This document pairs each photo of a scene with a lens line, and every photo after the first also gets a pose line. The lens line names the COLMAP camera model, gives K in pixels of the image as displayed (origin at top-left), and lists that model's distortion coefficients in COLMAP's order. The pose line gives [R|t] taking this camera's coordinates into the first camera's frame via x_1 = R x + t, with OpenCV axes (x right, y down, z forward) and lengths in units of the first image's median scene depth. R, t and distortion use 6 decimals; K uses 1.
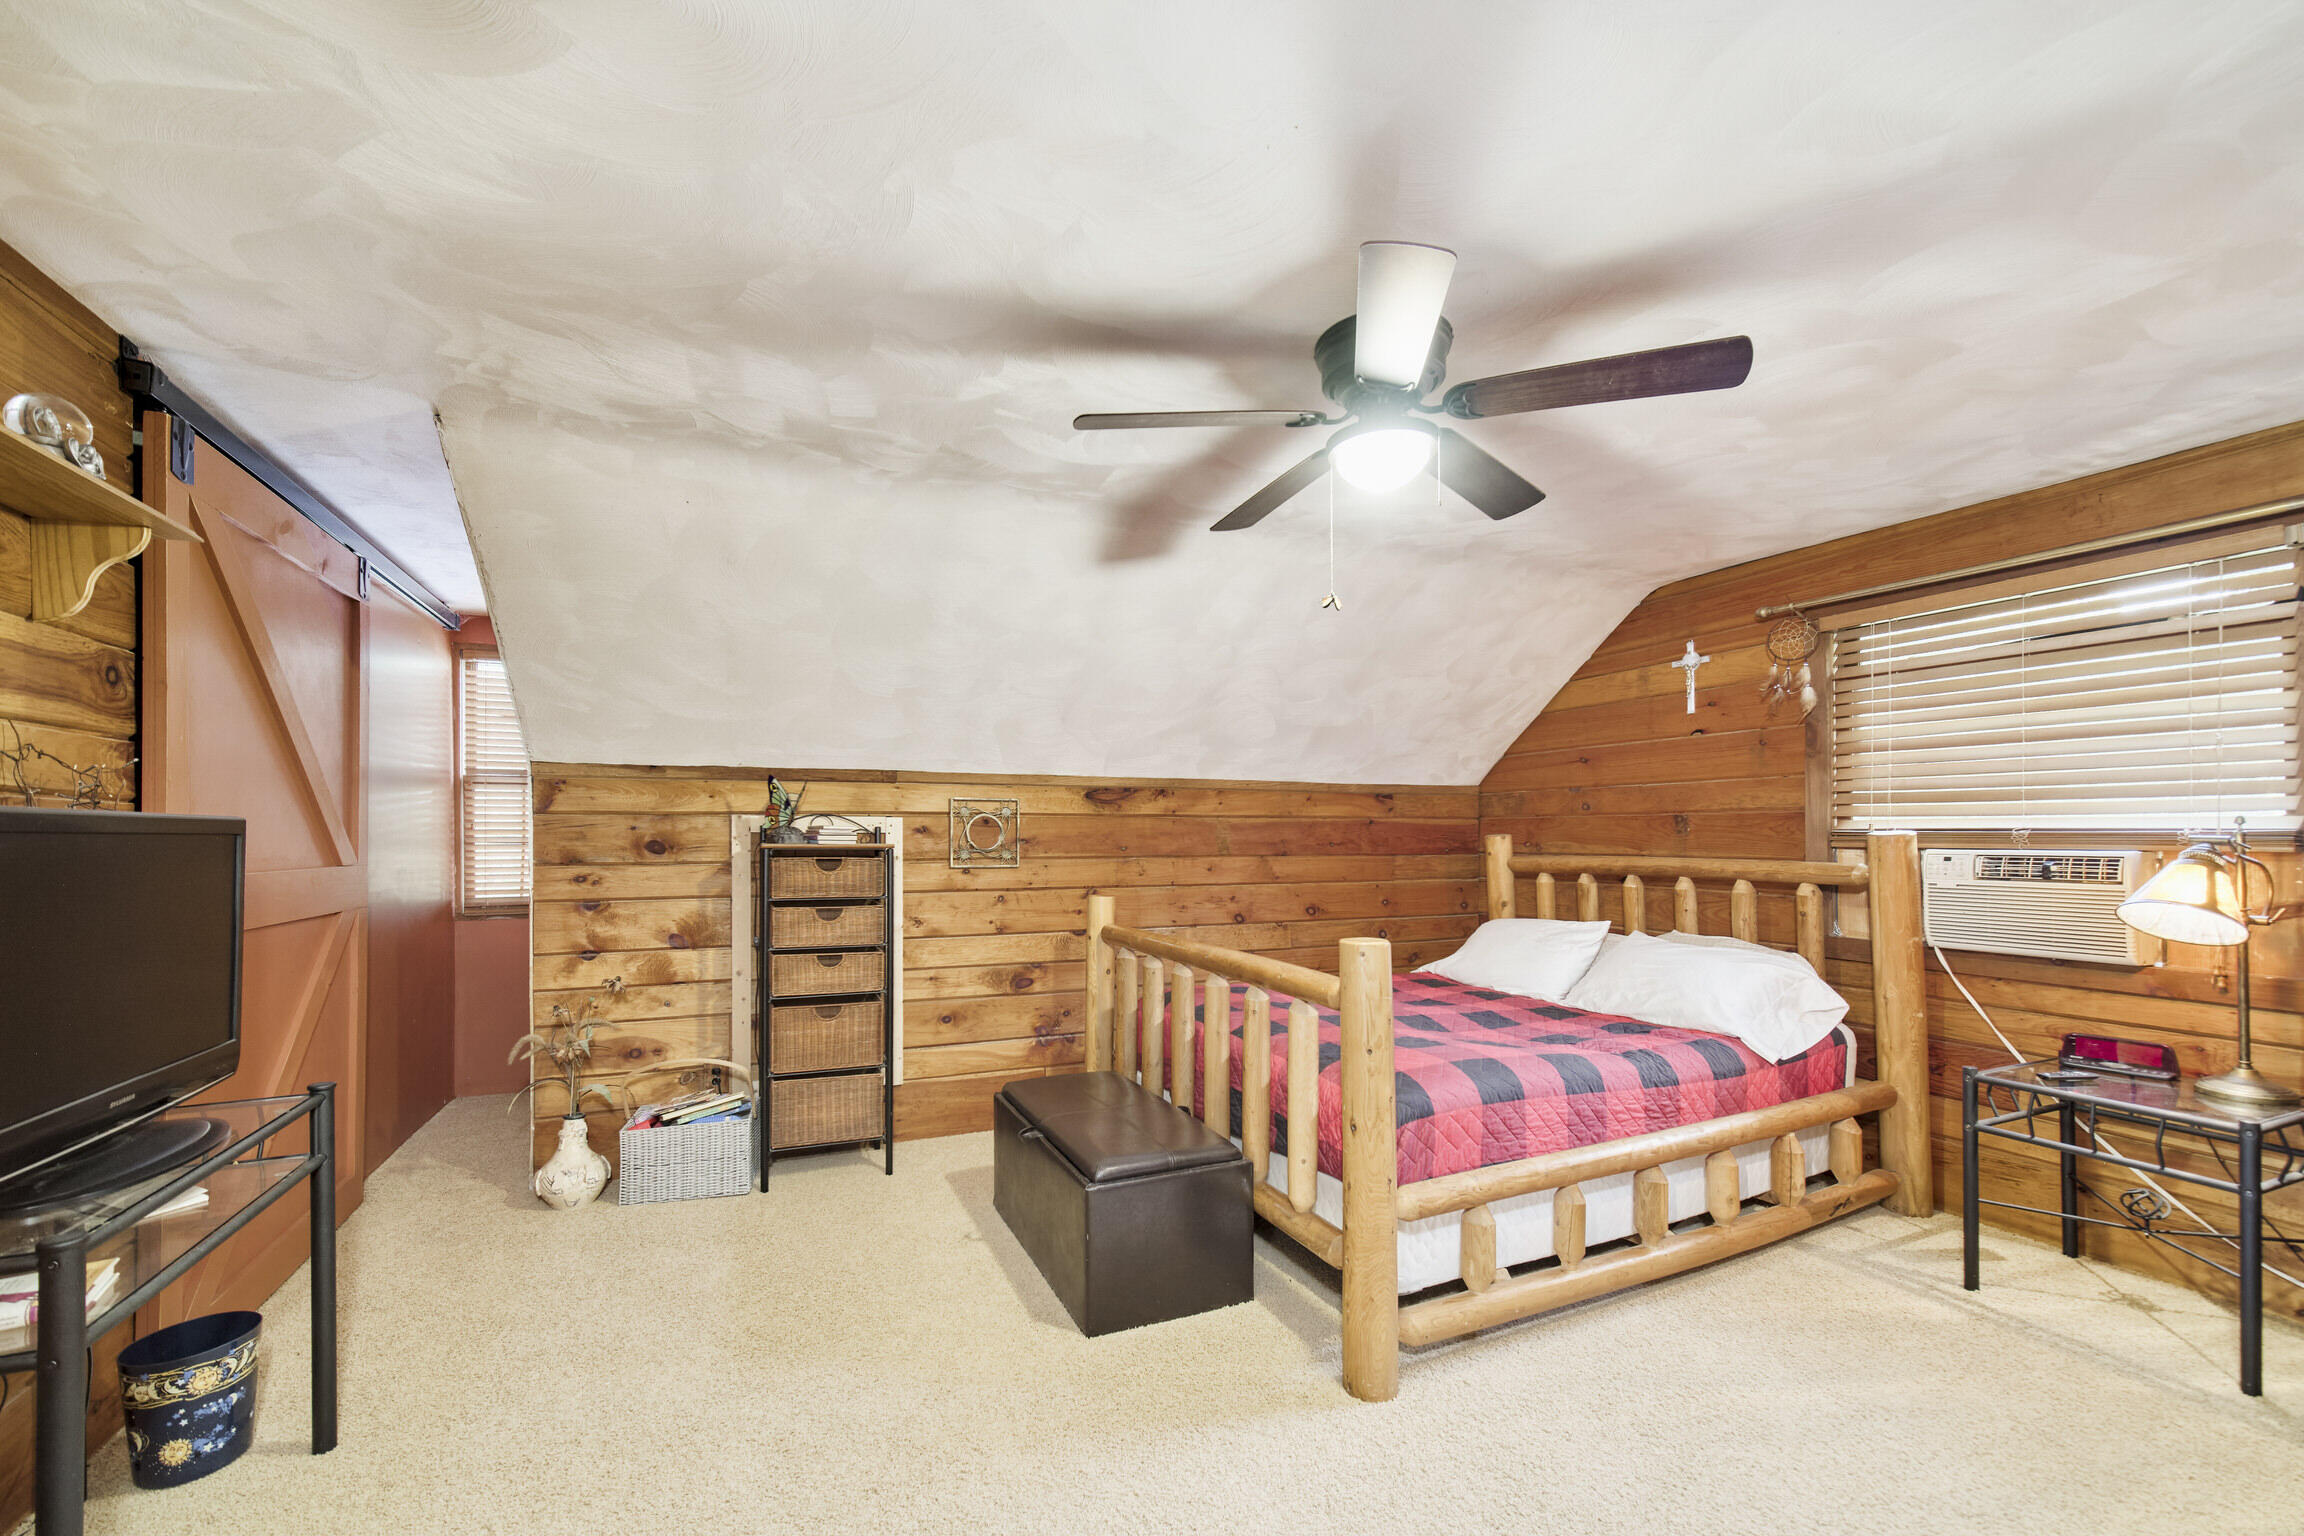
lens RADIAL K [[895.3, 0, 1151.4], [0, 895.3, 820.8], [0, 0, 1]] dist [0.002336, -0.000078]
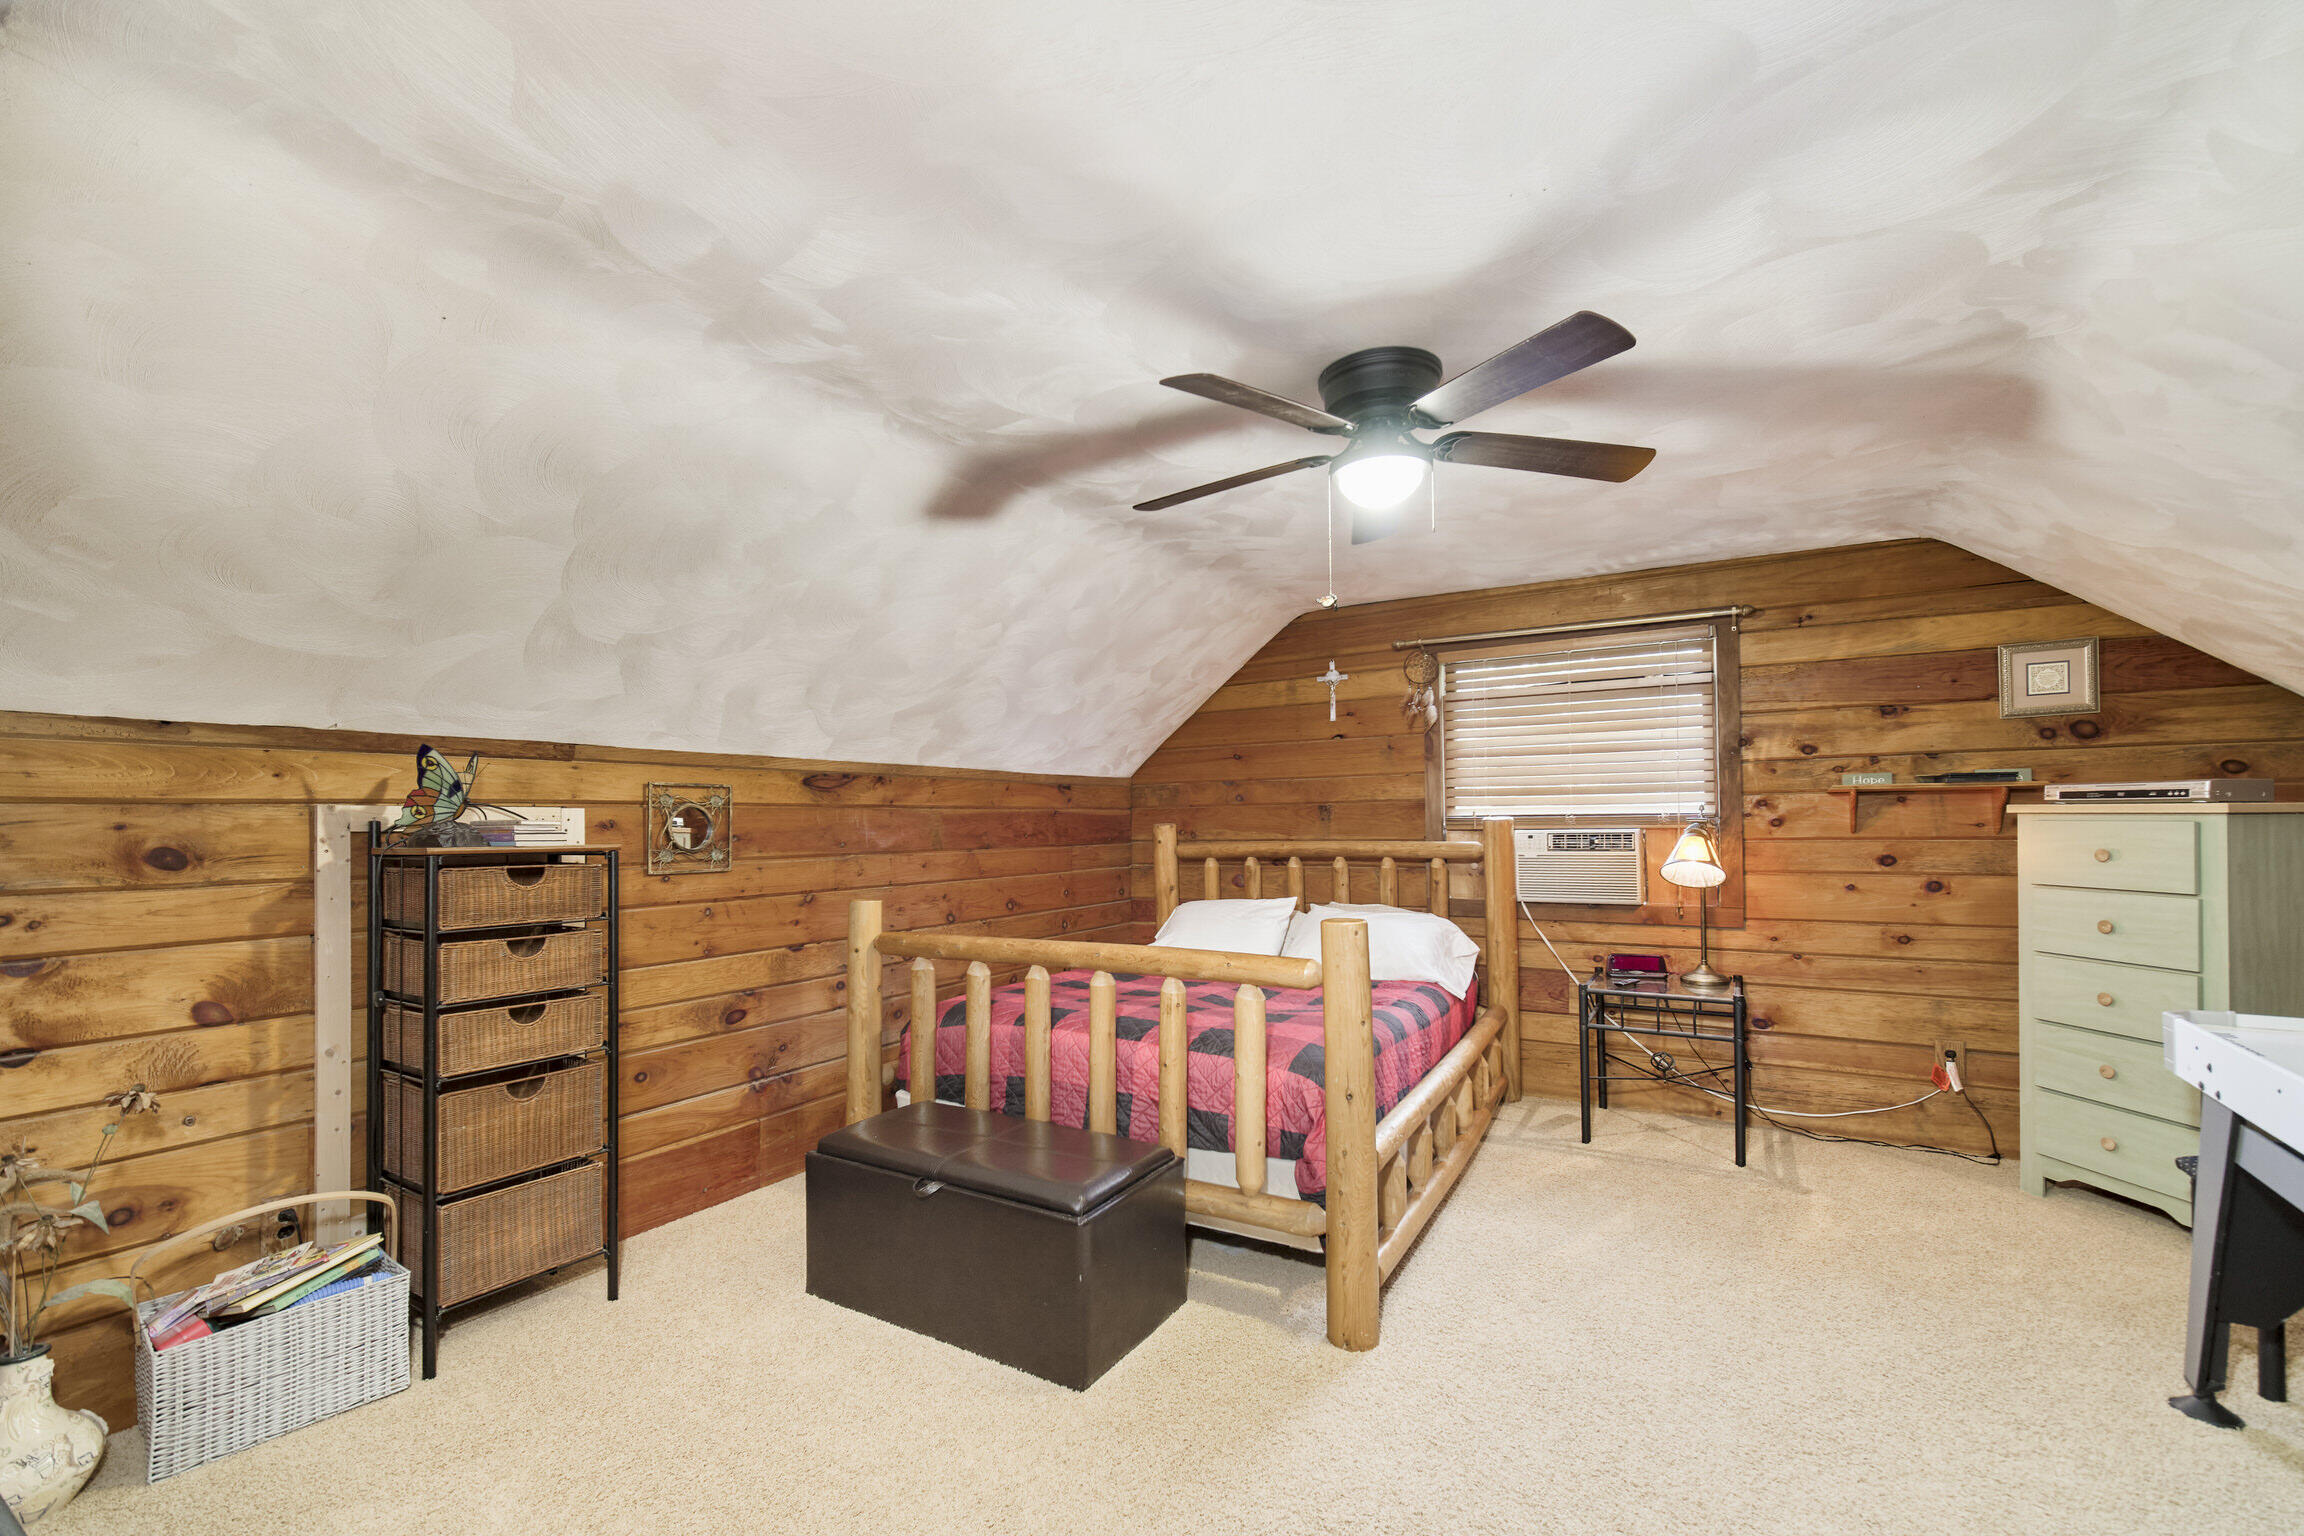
lens RADIAL K [[926.6, 0, 1146.2], [0, 926.6, 792.9], [0, 0, 1]] dist [-0.001076, -0.000313]
pose [[0.830310, 0.007554, 0.557251, -0.342538], [0.004730, 0.999777, -0.020601, 0.001502], [-0.557282, 0.019741, 0.830088, 0.124218]]
